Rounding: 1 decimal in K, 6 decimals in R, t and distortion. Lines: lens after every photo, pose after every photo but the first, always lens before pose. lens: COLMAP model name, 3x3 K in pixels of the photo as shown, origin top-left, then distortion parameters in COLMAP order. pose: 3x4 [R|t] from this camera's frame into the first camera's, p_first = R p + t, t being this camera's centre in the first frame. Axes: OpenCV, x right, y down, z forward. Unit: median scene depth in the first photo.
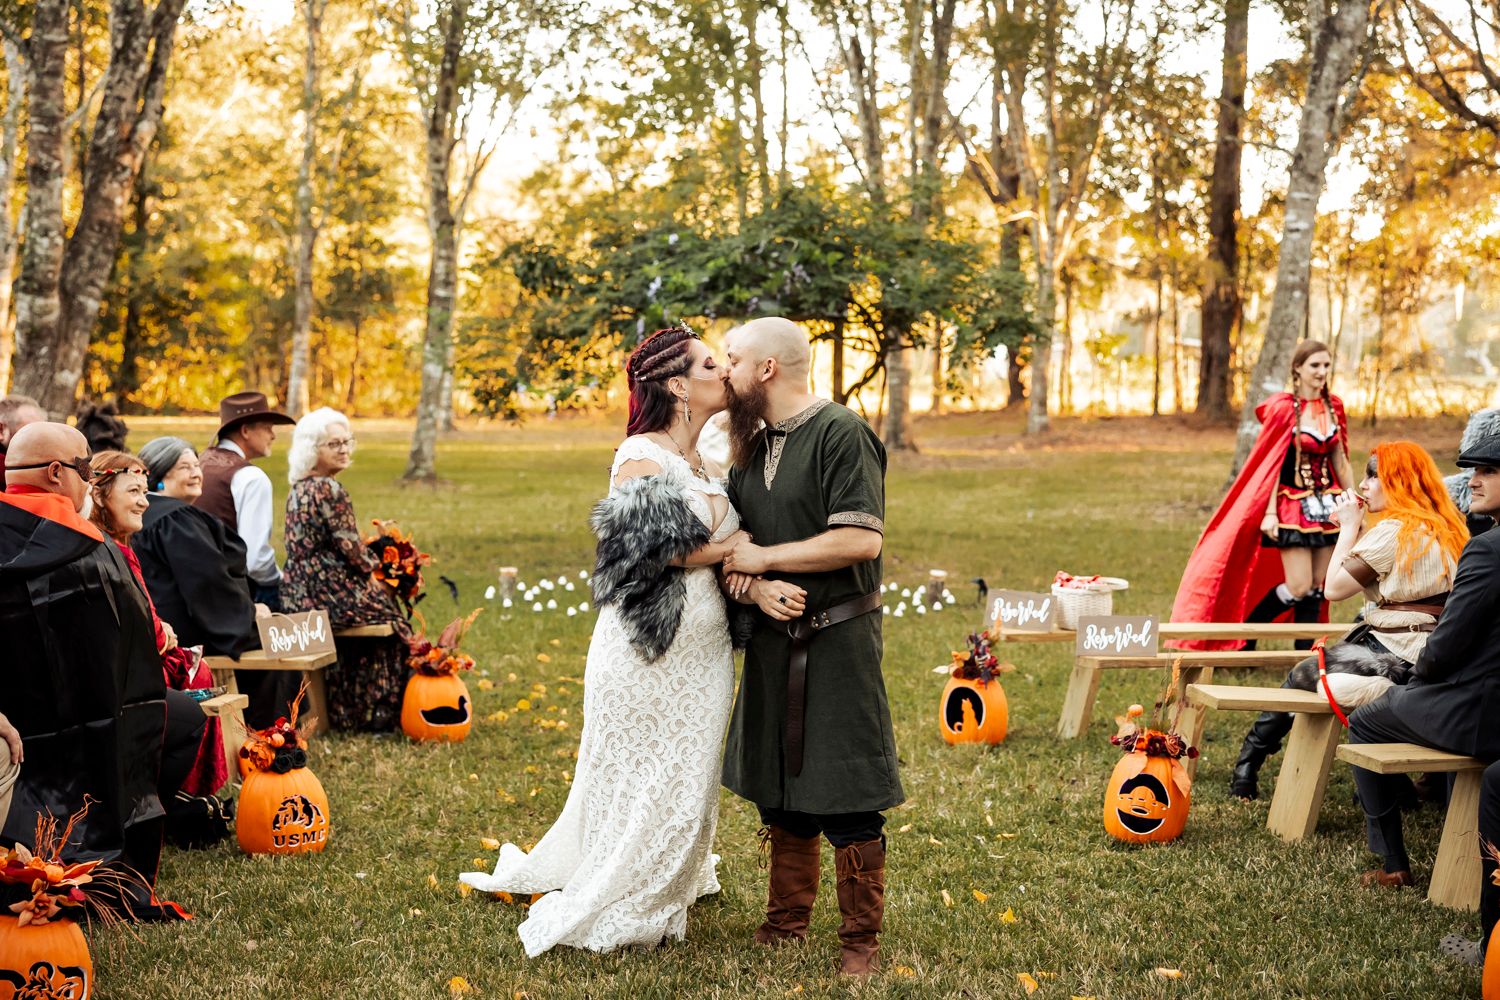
lens RADIAL K [[2062.2, 0, 750.0], [0, 2062.2, 500.0], [0, 0, 1]] dist [0.003470, -0.058238]
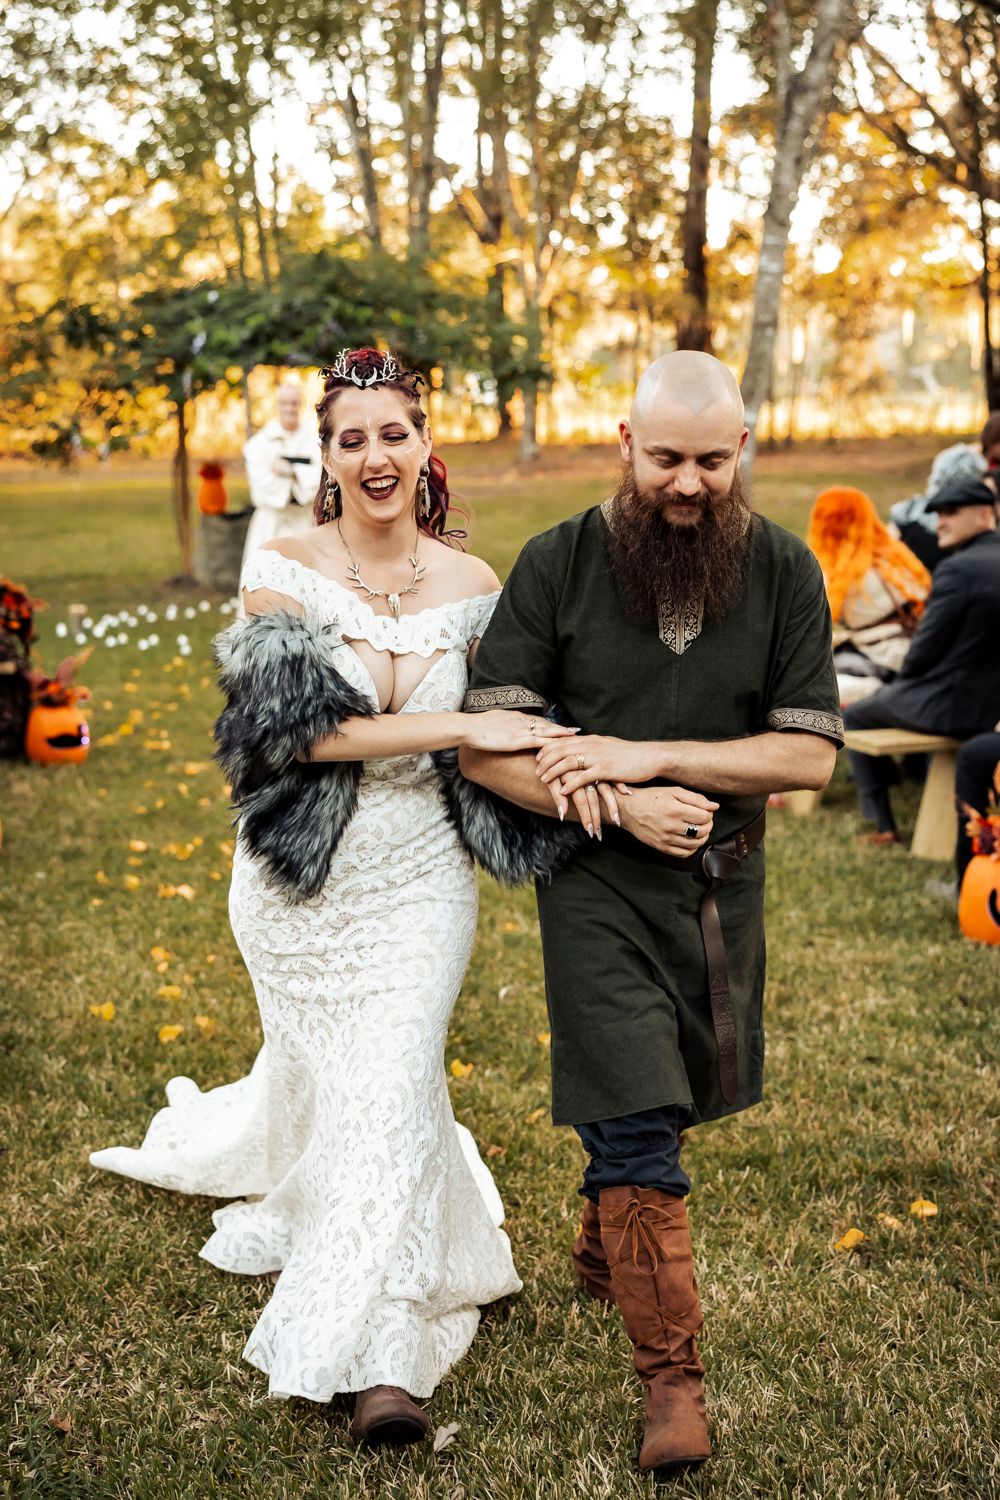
lens RADIAL K [[1971.7, 0, 468.0], [0, 1971.7, 748.0], [0, 0, 1]] dist [-0.045543, -0.079994]
pose [[0.993205, -0.039874, 0.109330, -0.010567], [0.027333, 0.993116, 0.113899, -0.002171], [-0.113119, -0.110137, 0.987458, -0.022598]]
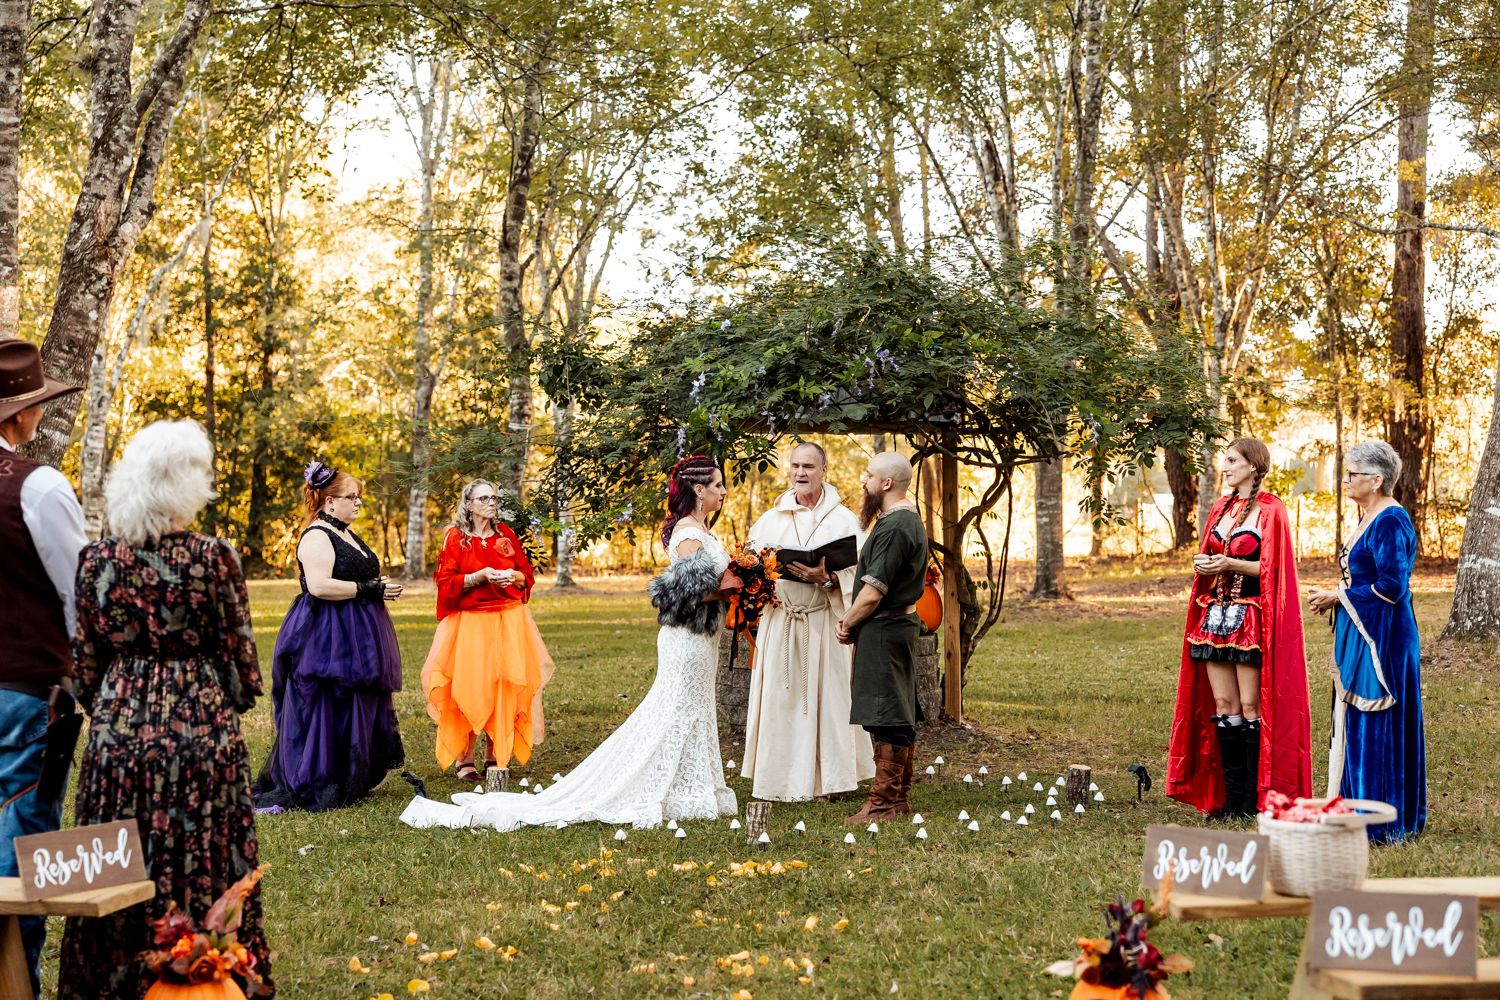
lens RADIAL K [[2062.2, 0, 750.0], [0, 2062.2, 500.0], [0, 0, 1]] dist [0.003470, -0.058238]
pose [[0.996644, -0.022206, -0.078785, 0.013812], [0.016215, 0.996985, -0.075881, -0.001073], [0.080232, 0.074349, 0.993999, 0.105435]]
